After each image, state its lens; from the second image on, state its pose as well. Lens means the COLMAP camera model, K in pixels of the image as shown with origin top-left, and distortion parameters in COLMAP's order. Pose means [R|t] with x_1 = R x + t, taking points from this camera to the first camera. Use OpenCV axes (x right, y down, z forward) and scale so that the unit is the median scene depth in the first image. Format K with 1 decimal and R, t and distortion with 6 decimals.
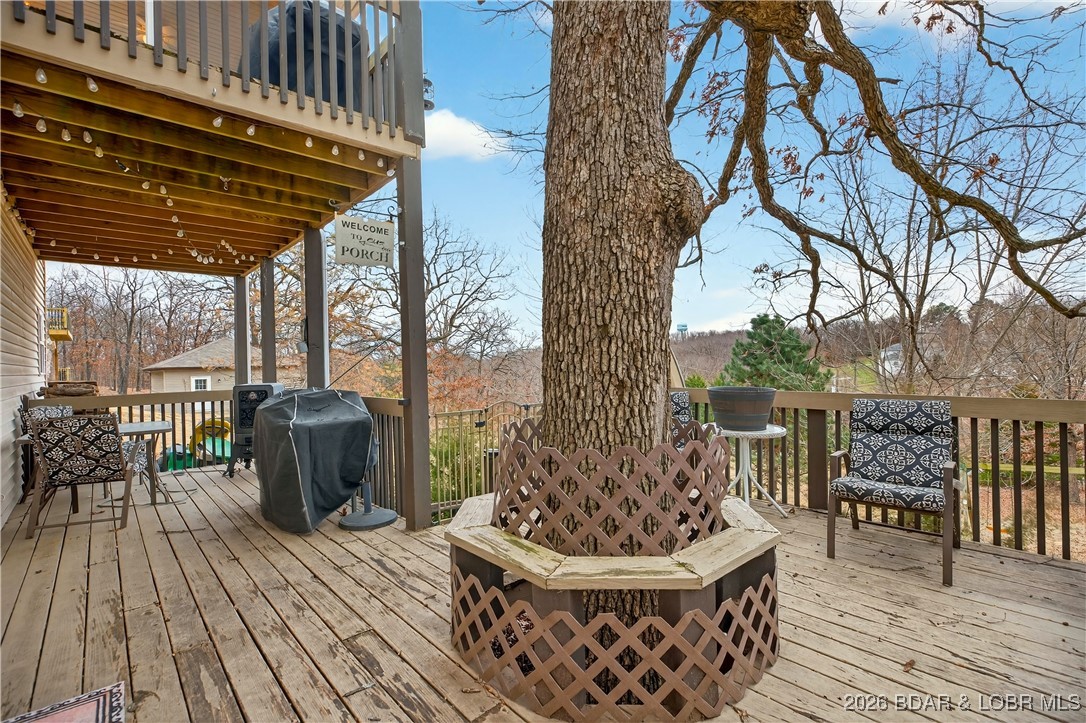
lens RADIAL K [[496.1, 0, 543.8], [0, 496.1, 363.0], [0, 0, 1]] dist [-0.010994, 0.000765]
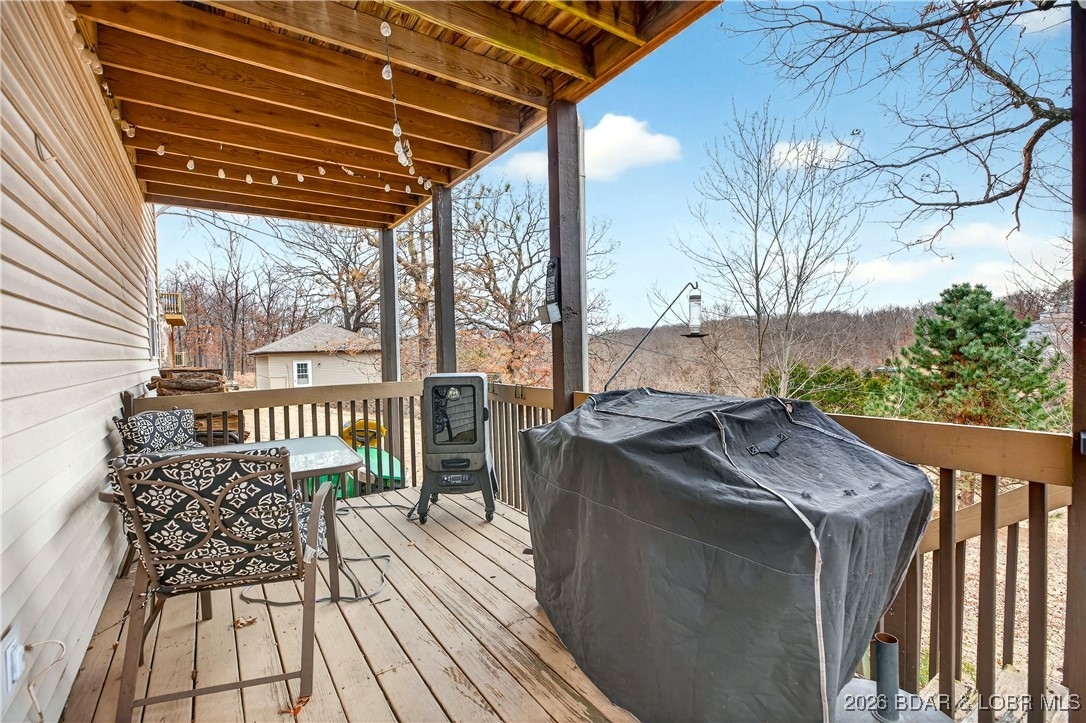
lens RADIAL K [[496.1, 0, 543.2], [0, 496.1, 361.6], [0, 0, 1]] dist [-0.010994, 0.000765]
pose [[0.990476, 0.002333, -0.137665, -0.083834], [0.001568, 0.999600, 0.028221, 0.001848], [0.137676, -0.028168, 0.990077, 0.085401]]
